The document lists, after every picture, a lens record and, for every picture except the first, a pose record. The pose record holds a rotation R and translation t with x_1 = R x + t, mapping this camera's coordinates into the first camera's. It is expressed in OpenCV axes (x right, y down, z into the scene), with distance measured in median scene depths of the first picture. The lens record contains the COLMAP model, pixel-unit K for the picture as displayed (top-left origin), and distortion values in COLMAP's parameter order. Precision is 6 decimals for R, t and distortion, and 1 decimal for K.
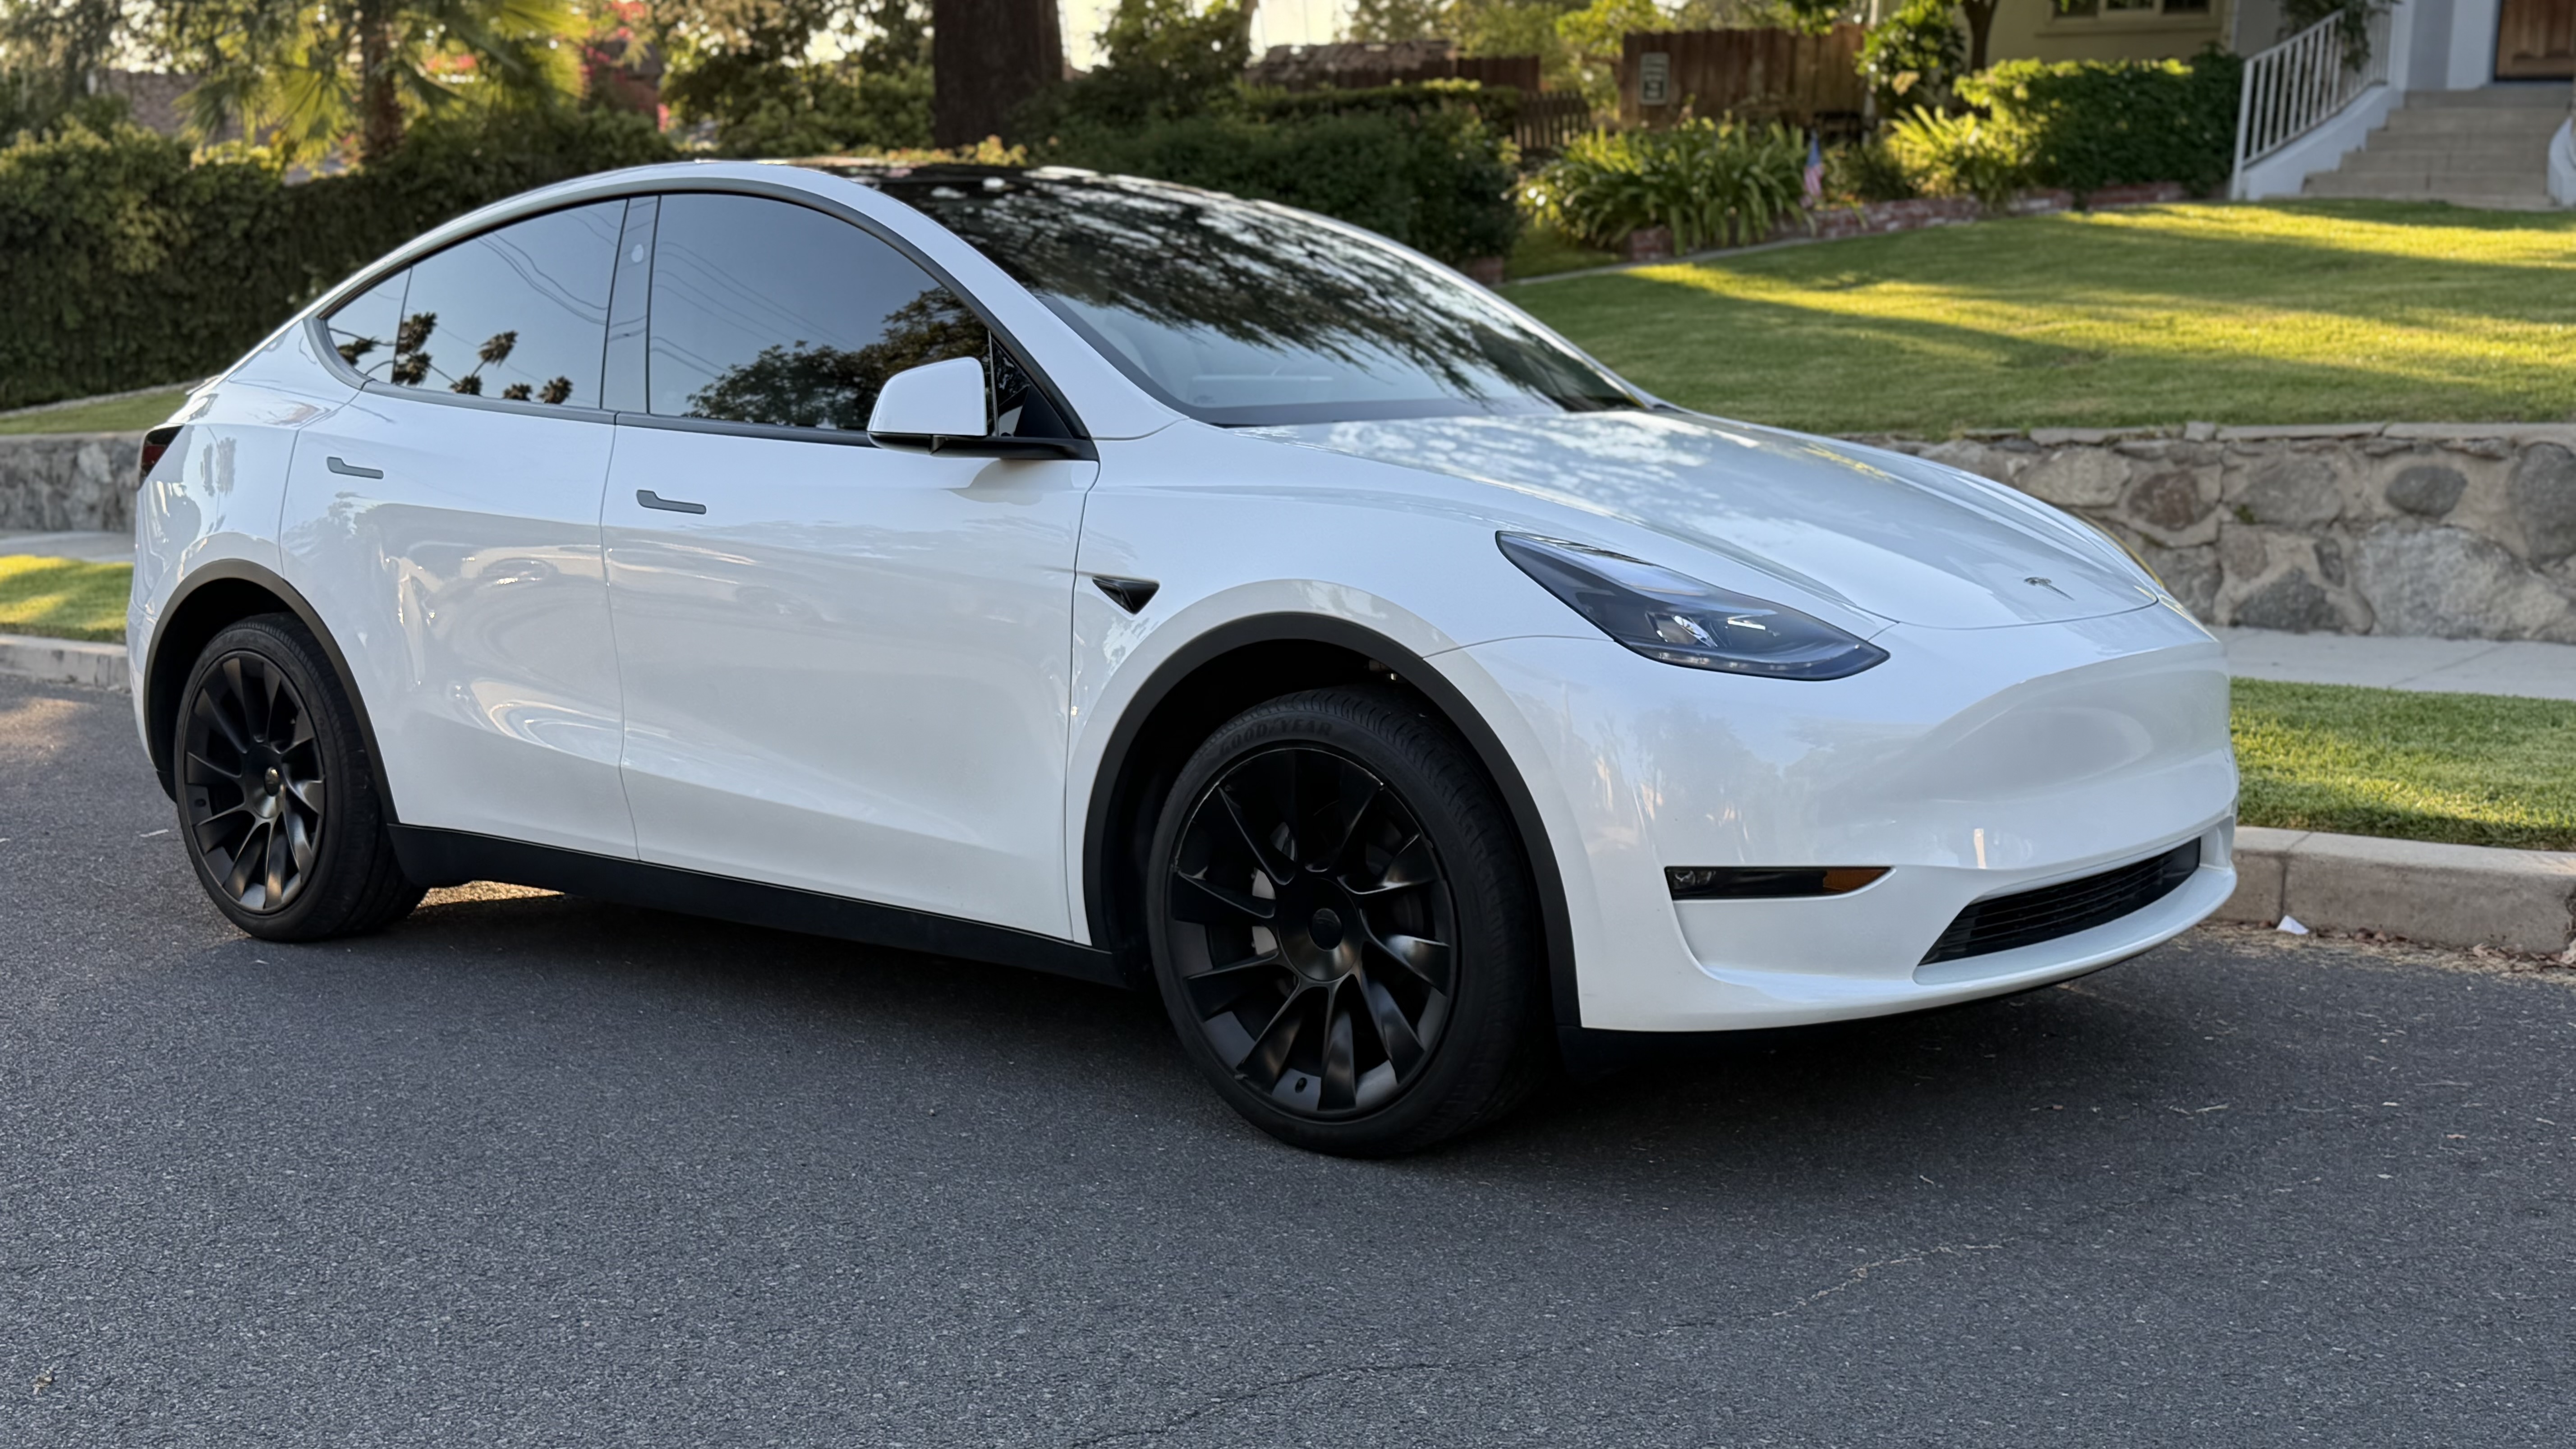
lens RADIAL K [[2740.9, 0, 1296.3], [0, 2740.9, 718.2], [0, 0, 1]] dist [0.230712, -0.552329]
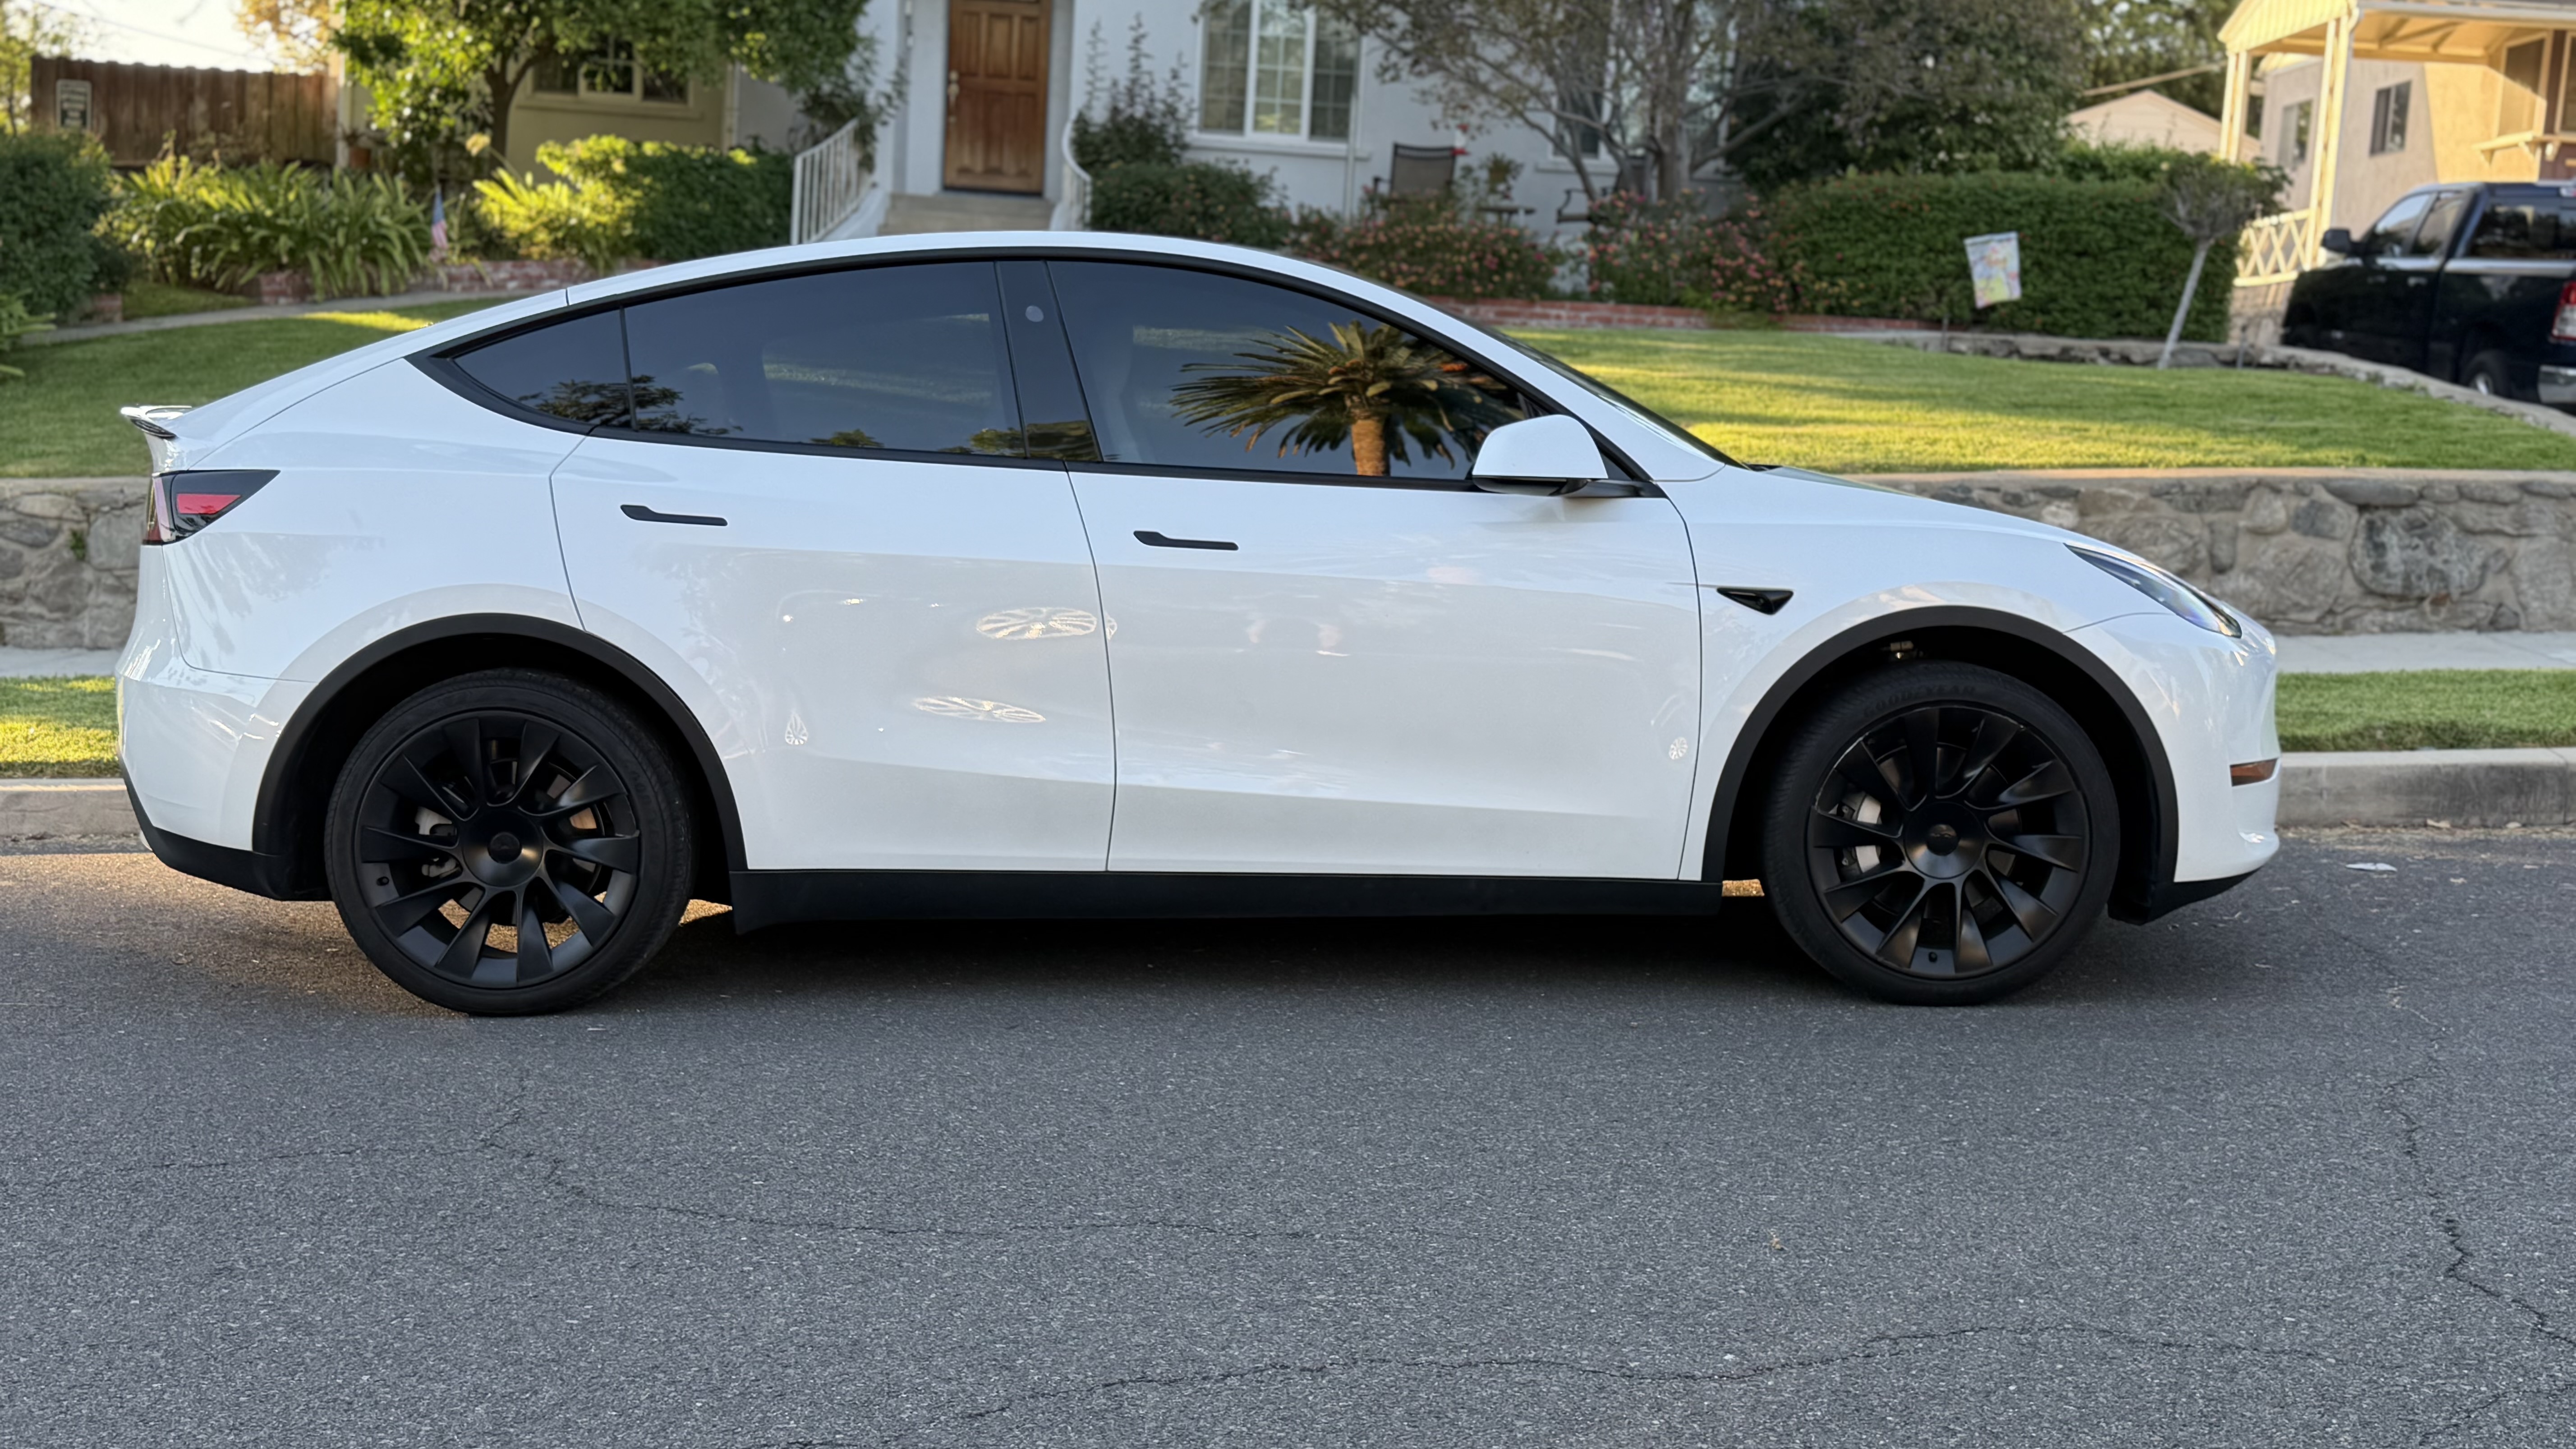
lens RADIAL K [[2740.9, 0, 1296.3], [0, 2740.9, 718.2], [0, 0, 1]] dist [0.230712, -0.552329]
pose [[0.767364, -0.053656, 0.638963, -0.229352], [0.067048, 0.997744, 0.003263, -0.001824], [-0.637696, 0.040338, 0.769231, 0.031574]]
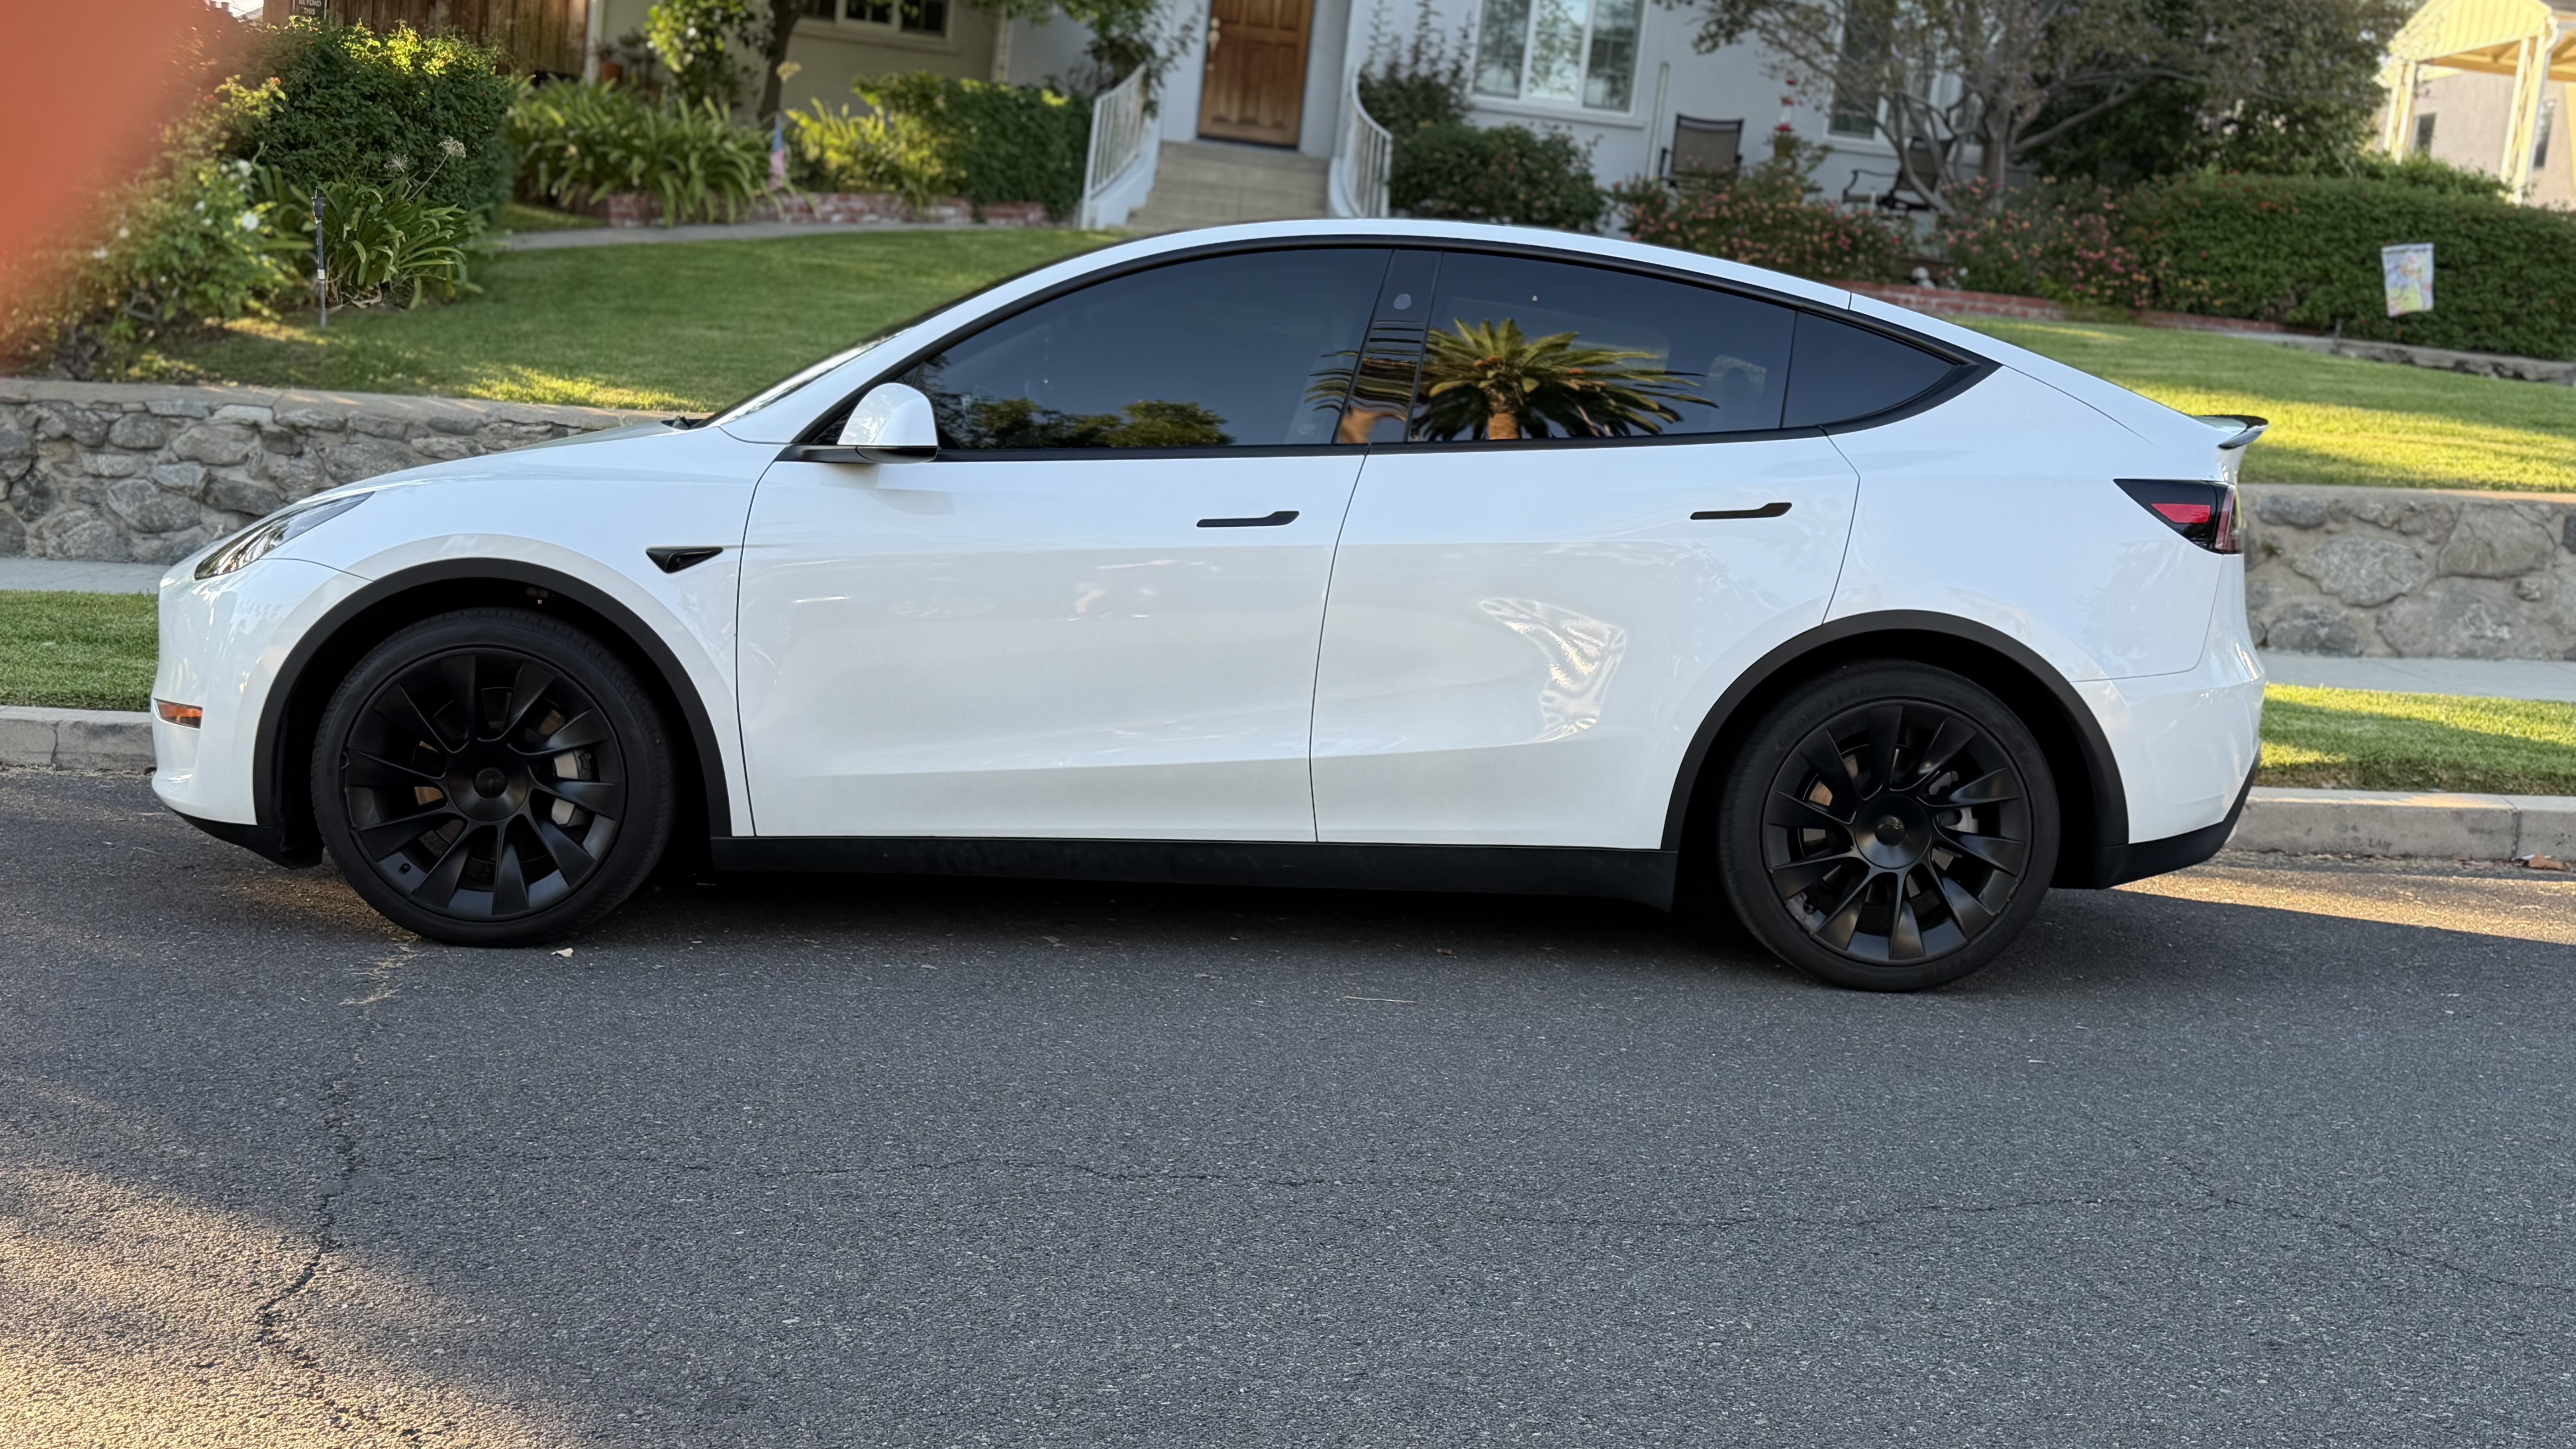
lens RADIAL K [[2740.9, 0, 1296.3], [0, 2740.9, 718.2], [0, 0, 1]] dist [0.230712, -0.552329]
pose [[0.744774, -0.029738, 0.666654, -0.337636], [0.020324, 0.999554, 0.021883, -0.014451], [-0.667007, -0.002749, 0.745046, 0.138803]]
